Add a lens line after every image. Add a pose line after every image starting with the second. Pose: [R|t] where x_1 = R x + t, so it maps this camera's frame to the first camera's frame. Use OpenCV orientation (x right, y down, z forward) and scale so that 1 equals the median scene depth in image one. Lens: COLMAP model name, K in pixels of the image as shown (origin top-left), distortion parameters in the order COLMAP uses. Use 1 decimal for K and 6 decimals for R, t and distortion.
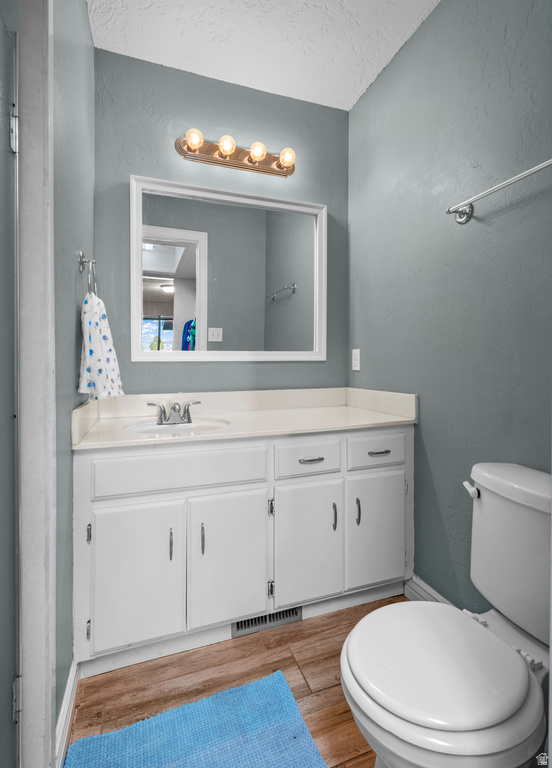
lens RADIAL K [[372.7, 0, 272.8], [0, 372.7, 366.6], [0, 0, 1]] dist [0.003595, 0.000270]
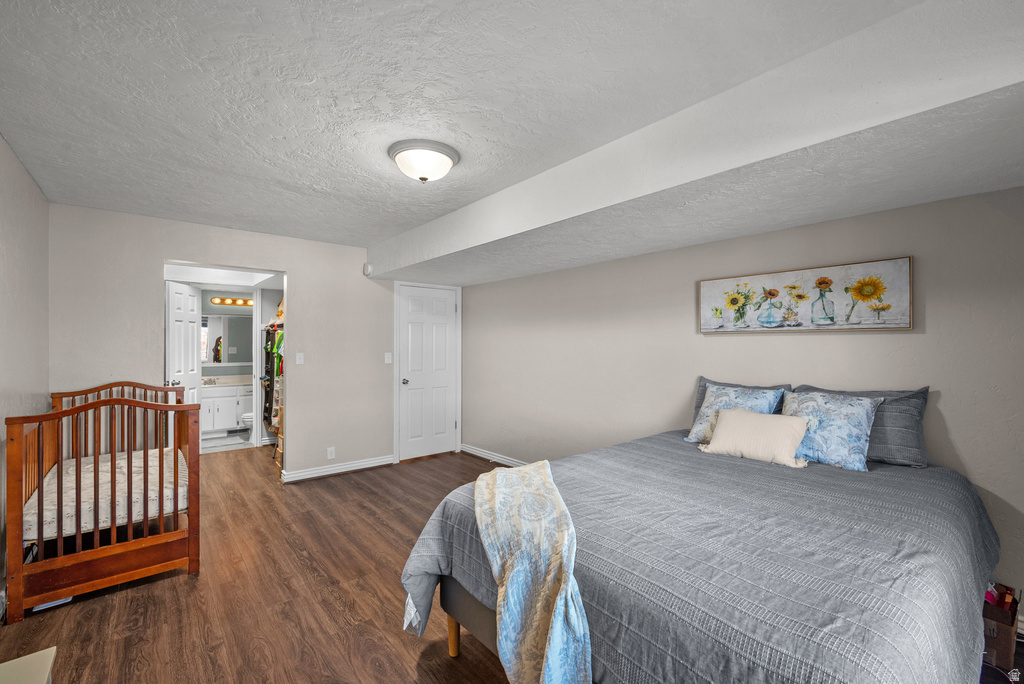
lens RADIAL K [[428.5, 0, 512.0], [0, 428.5, 342.0], [0, 0, 1]] dist [-0.001689, -0.000092]
pose [[0.939027, -0.003836, 0.343821, 1.143629], [0.006914, 0.999946, -0.007729, -0.225913], [-0.343773, 0.009635, 0.939004, -4.225284]]
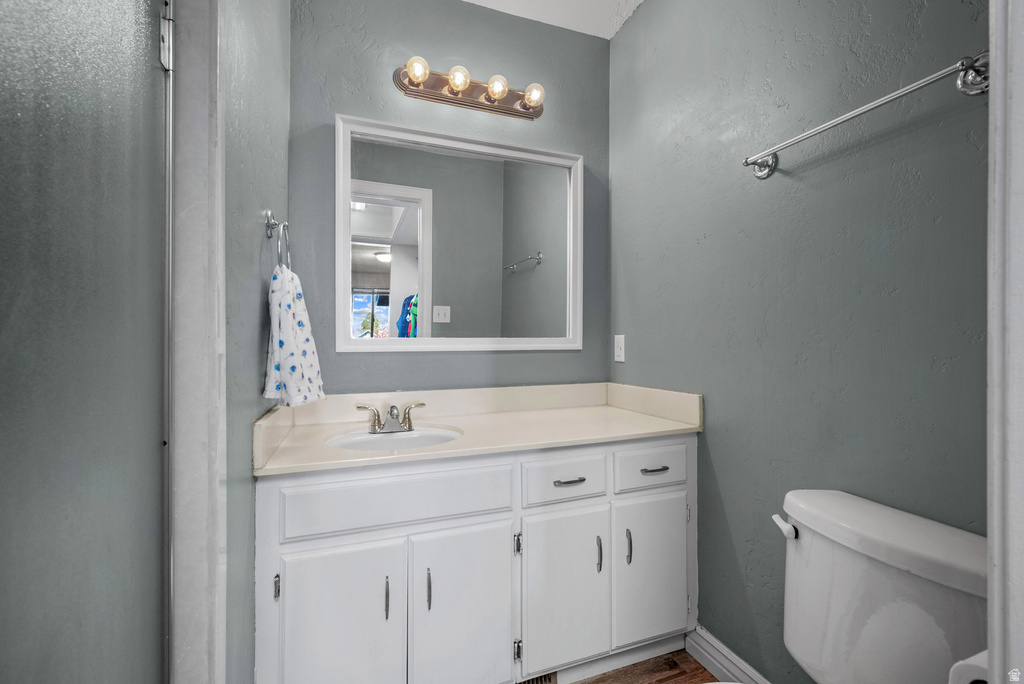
lens RADIAL K [[428.5, 0, 512.0], [0, 428.5, 342.0], [0, 0, 1]] dist [-0.001689, -0.000092]
pose [[0.999814, 0.000229, 0.019305, -0.031818], [-0.000066, 0.999964, -0.008461, -0.030613], [-0.019307, 0.008458, 0.999778, 0.108113]]
